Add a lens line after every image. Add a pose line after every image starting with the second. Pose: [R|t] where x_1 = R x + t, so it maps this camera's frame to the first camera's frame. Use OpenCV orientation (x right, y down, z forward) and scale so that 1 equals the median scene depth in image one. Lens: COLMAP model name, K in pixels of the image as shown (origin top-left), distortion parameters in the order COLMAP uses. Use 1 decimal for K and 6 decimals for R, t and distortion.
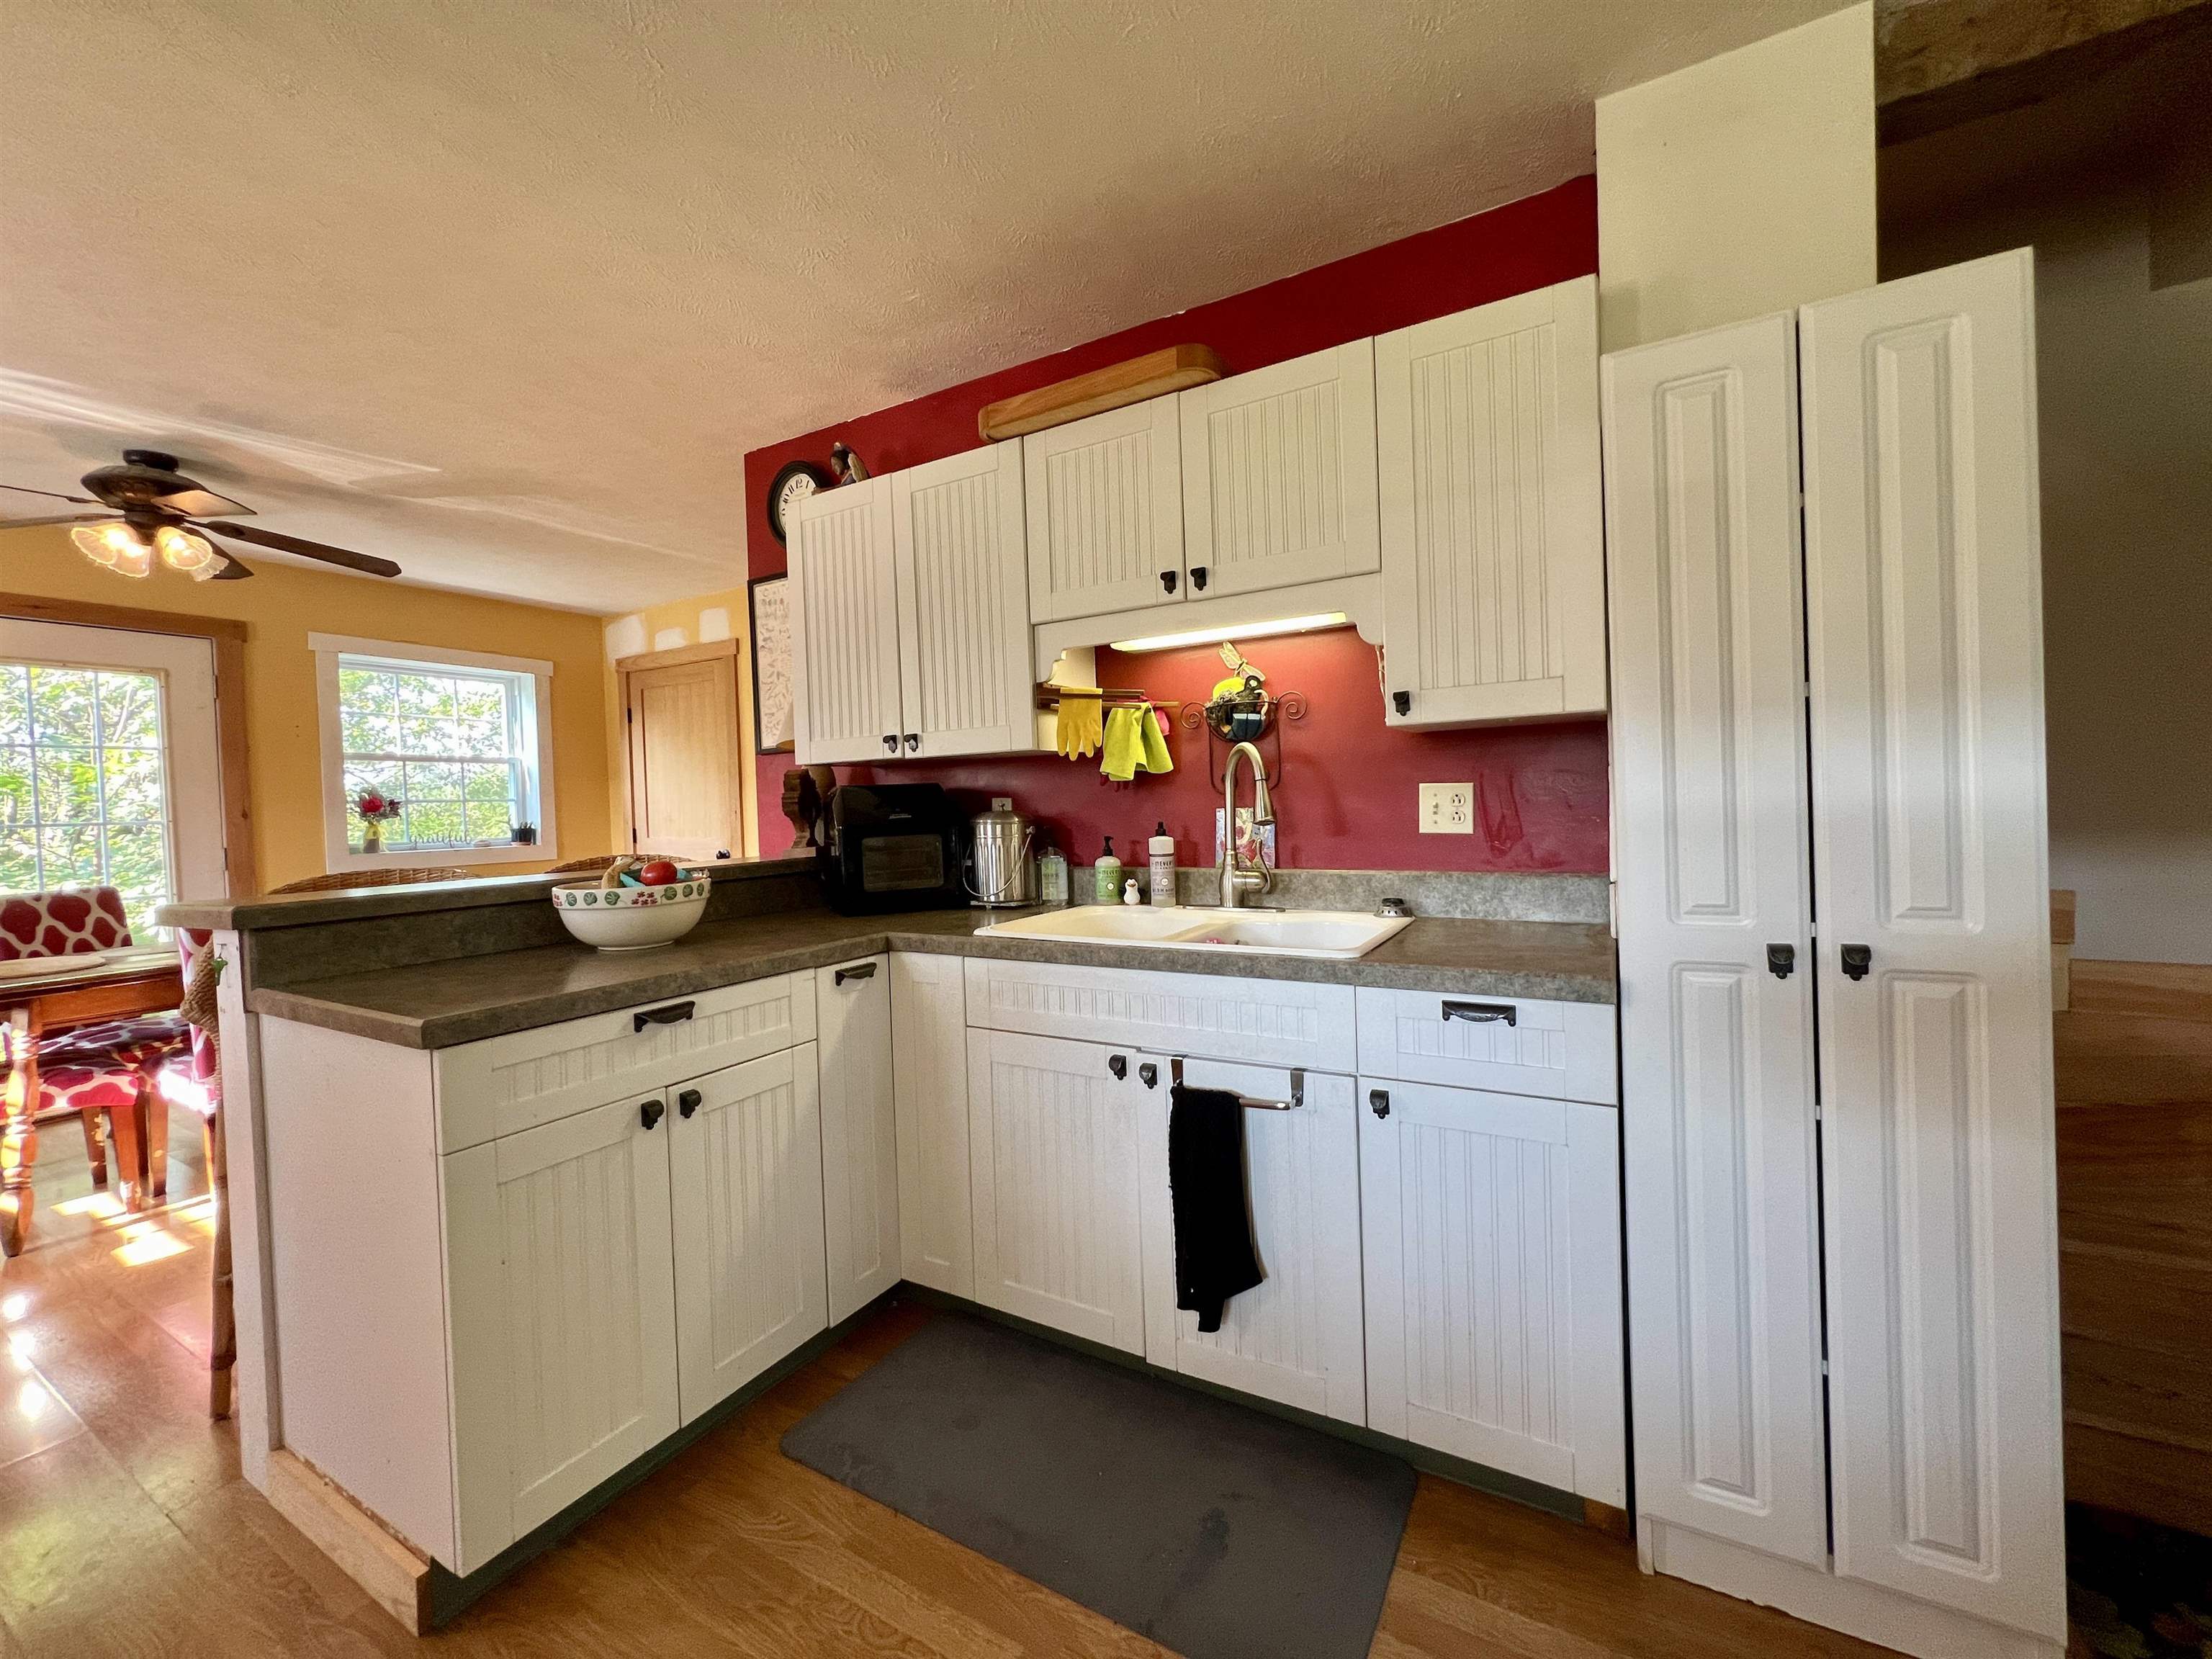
lens RADIAL K [[888.9, 0, 1103.2], [0, 888.9, 824.2], [0, 0, 1]] dist [-0.001210, 0.000338]
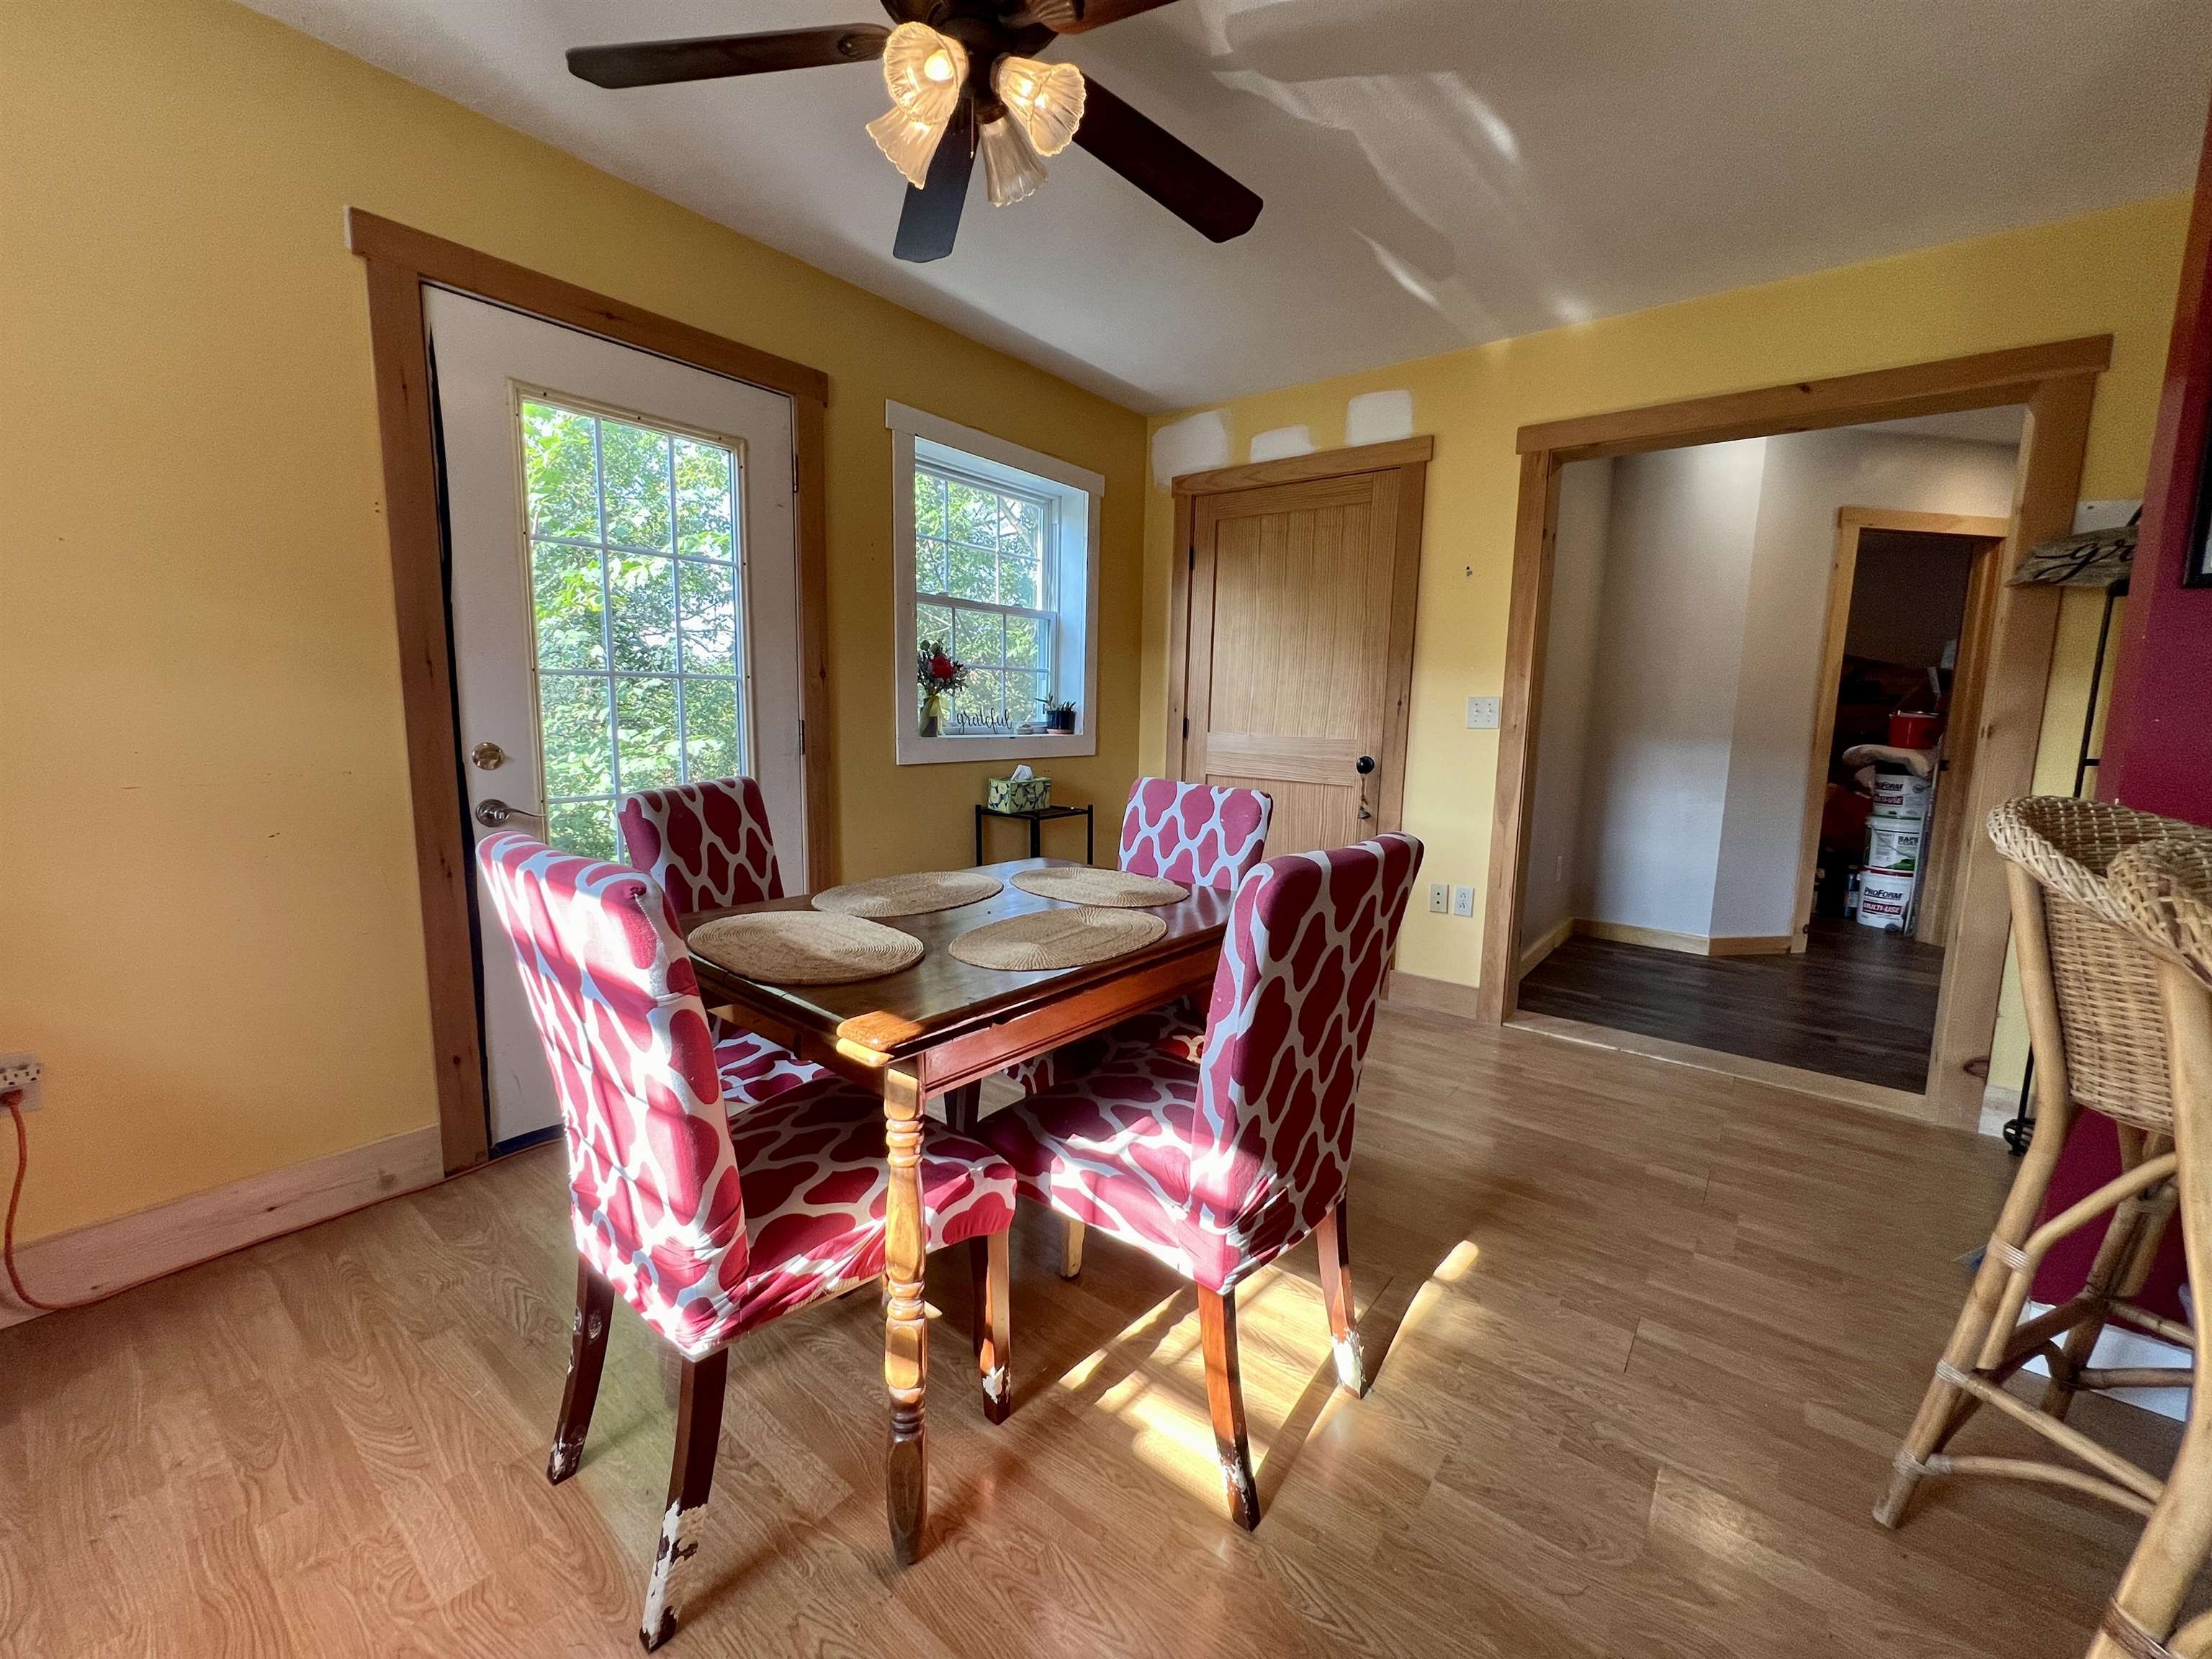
lens RADIAL K [[890.3, 0, 1106.0], [0, 890.3, 829.5], [0, 0, 1]] dist [0.000495, 0.000091]
pose [[0.988391, 0.070313, -0.134684, -0.536628], [-0.053760, 0.990972, 0.122819, 0.010836], [0.142104, -0.114153, 0.983247, 0.285532]]
